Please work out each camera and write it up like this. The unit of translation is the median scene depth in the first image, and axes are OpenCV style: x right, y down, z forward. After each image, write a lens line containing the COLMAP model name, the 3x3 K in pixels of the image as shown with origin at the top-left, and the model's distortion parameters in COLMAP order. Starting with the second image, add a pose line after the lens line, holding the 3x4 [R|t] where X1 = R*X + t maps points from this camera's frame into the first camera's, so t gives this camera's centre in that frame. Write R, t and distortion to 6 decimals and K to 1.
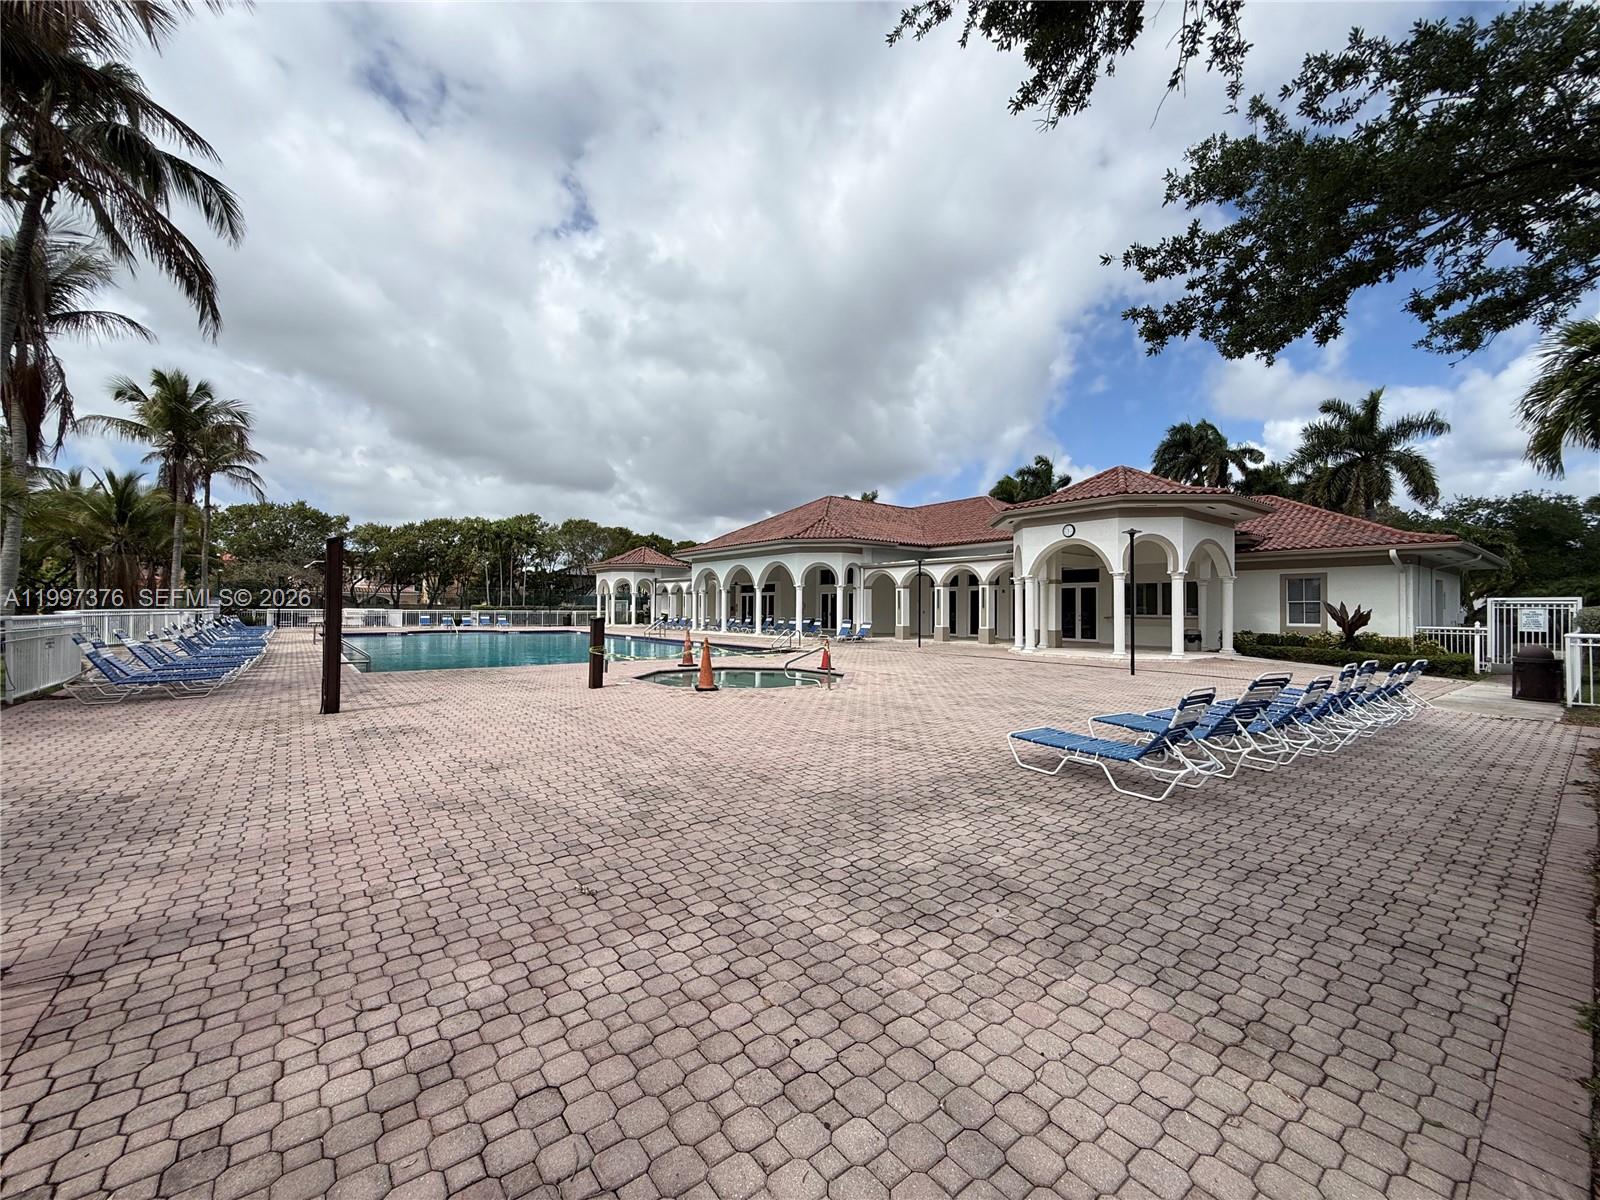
lens RADIAL K [[640.2, 0, 803.4], [0, 640.2, 597.8], [0, 0, 1]] dist [0.000630, 0.000300]
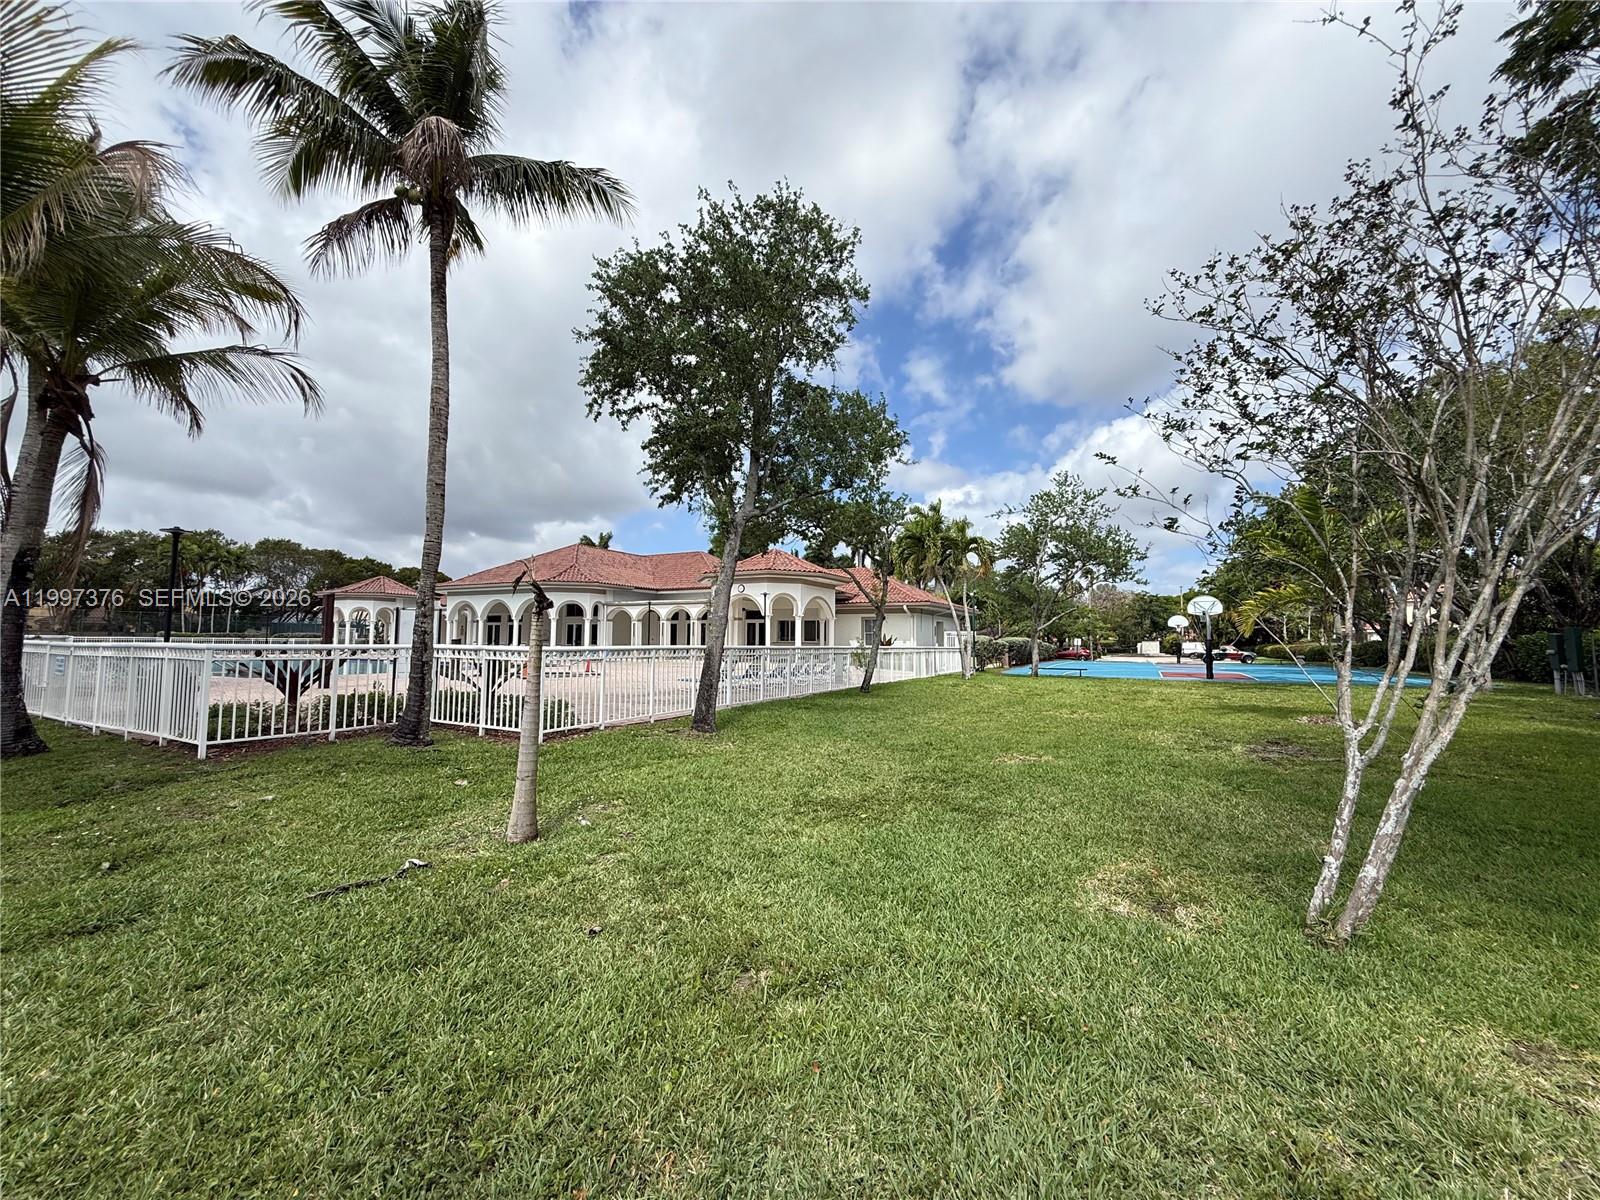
lens RADIAL K [[640.2, 0, 811.8], [0, 640.2, 600.9], [0, 0, 1]] dist [0.000630, 0.000300]
pose [[0.909502, 0.033606, 0.414339, -0.066377], [-0.012916, 0.998530, -0.052637, 0.008435], [-0.415499, 0.042522, 0.908599, -0.361975]]
